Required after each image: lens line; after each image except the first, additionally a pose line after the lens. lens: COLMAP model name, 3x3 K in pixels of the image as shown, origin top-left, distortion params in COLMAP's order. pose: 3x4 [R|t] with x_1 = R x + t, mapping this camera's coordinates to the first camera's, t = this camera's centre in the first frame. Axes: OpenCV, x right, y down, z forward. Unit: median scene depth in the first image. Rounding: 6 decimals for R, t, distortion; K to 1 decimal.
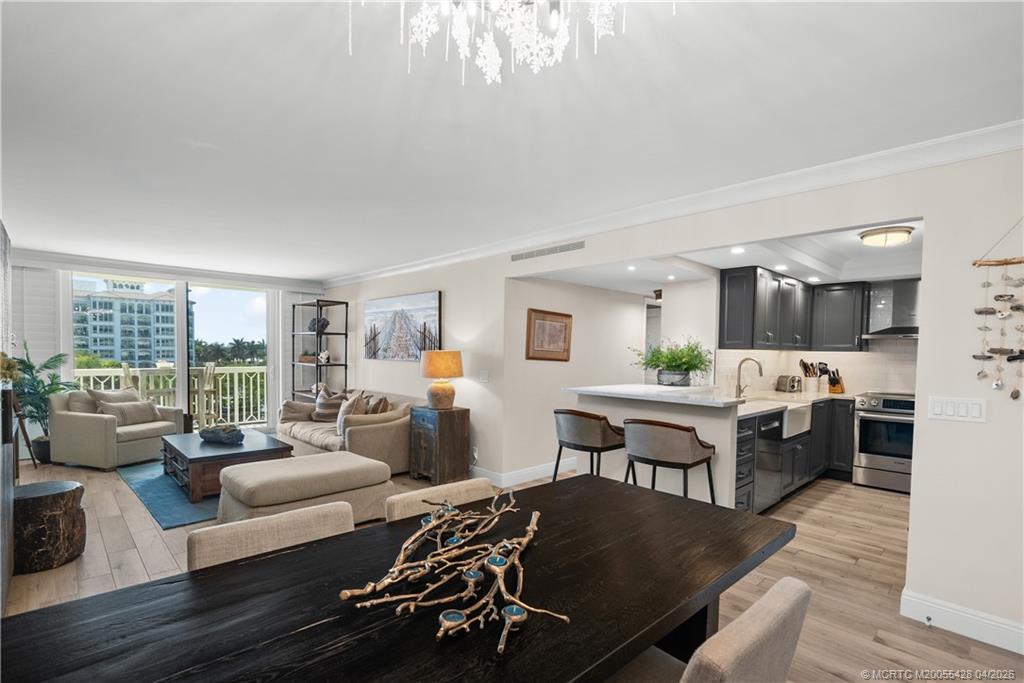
lens RADIAL K [[479.9, 0, 512.1], [0, 479.9, 367.5], [0, 0, 1]] dist [-0.002509, -0.000213]
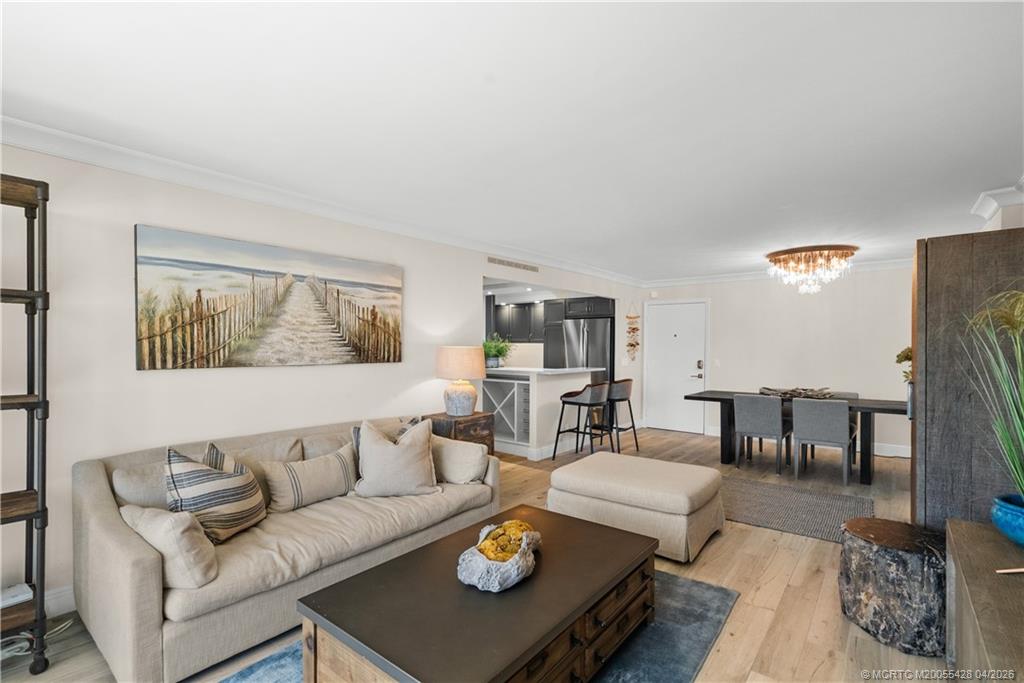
lens RADIAL K [[479.9, 0, 513.4], [0, 479.9, 350.3], [0, 0, 1]] dist [-0.000234, 0.000473]
pose [[-0.141692, -0.025016, 0.989595, -1.002435], [0.029981, 0.999114, 0.029550, -0.051096], [-0.989457, 0.033856, -0.140816, 1.028511]]
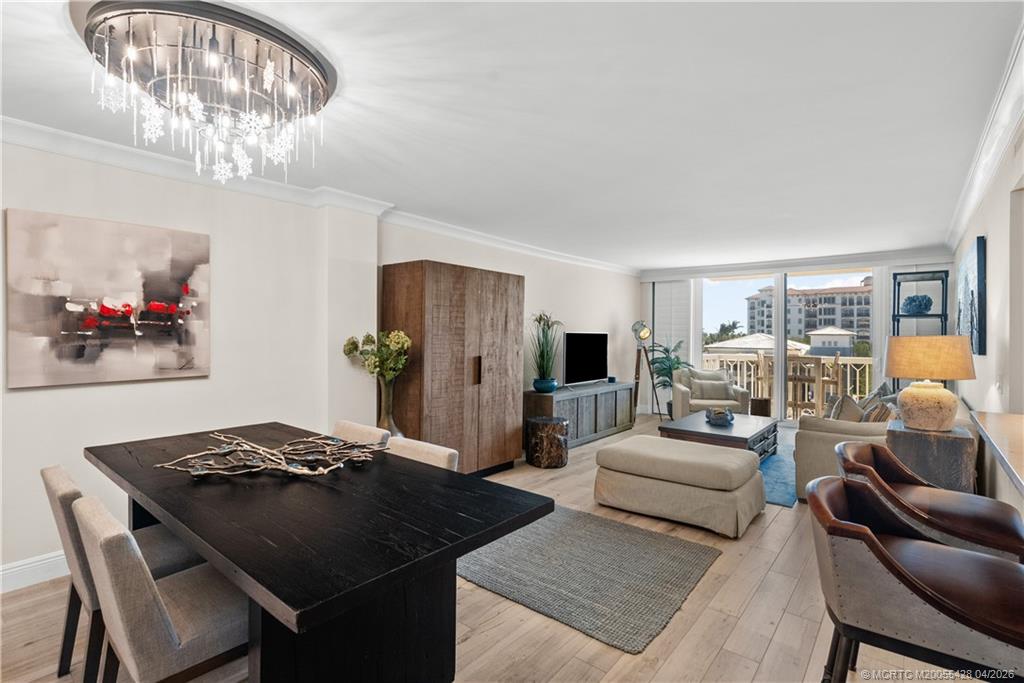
lens RADIAL K [[488.9, 0, 512.9], [0, 488.9, 340.5], [0, 0, 1]] dist [-0.000929, 0.000563]
pose [[0.127452, -0.000507, -0.991845, 0.406111], [-0.038563, 0.999241, -0.005467, -0.004407], [0.991095, 0.038946, 0.127336, 0.384918]]
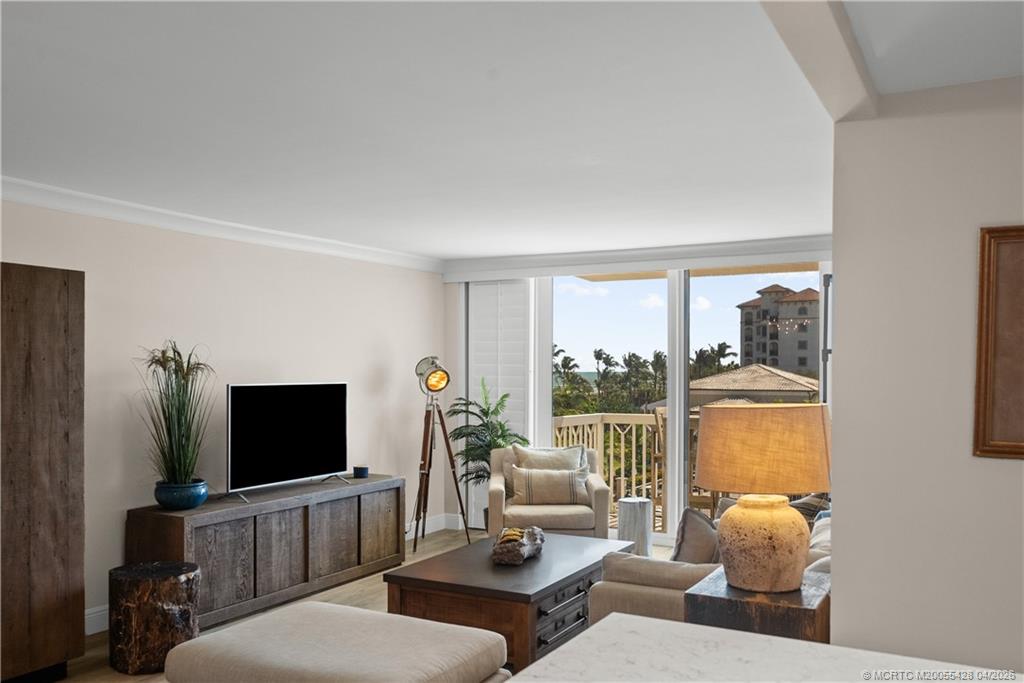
lens RADIAL K [[875.2, 0, 511.7], [0, 875.2, 390.9], [0, 0, 1]] dist [0.008493, 0.003474]
pose [[0.308308, 0.011692, -0.951215, 0.350316], [-0.029546, 0.999560, 0.002709, -0.040745], [0.950828, 0.027270, 0.308518, 0.656192]]
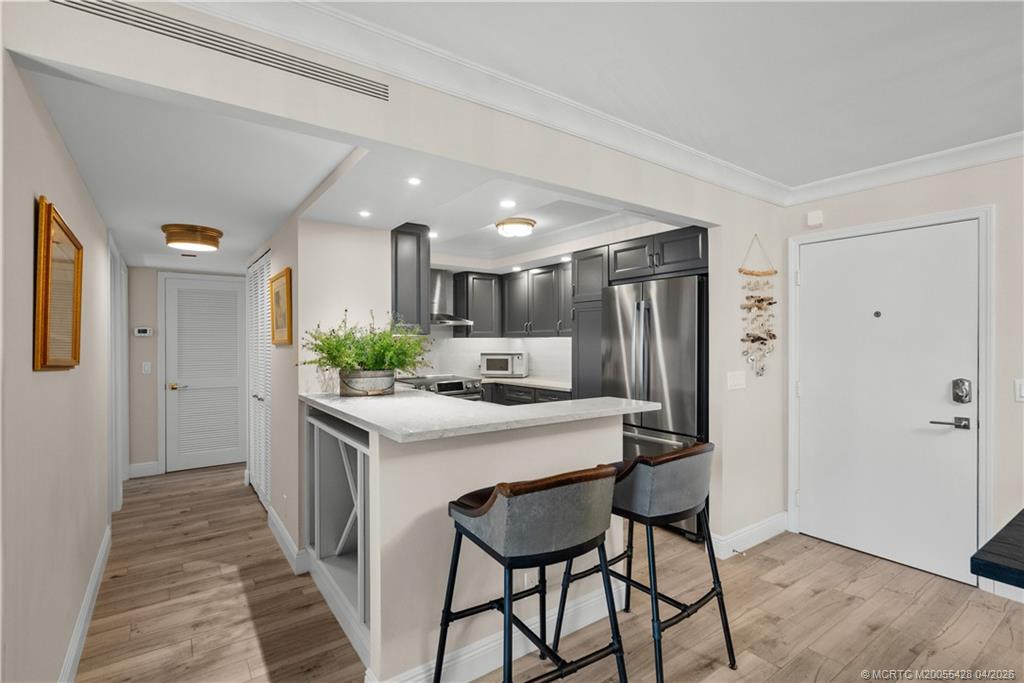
lens RADIAL K [[486.6, 0, 500.6], [0, 486.6, 344.1], [0, 0, 1]] dist [-0.000309, 0.000449]
pose [[0.155863, -0.013819, 0.987682, -0.222214], [0.032009, 0.999448, 0.008932, -0.019644], [-0.987260, 0.030223, 0.156219, 0.665696]]
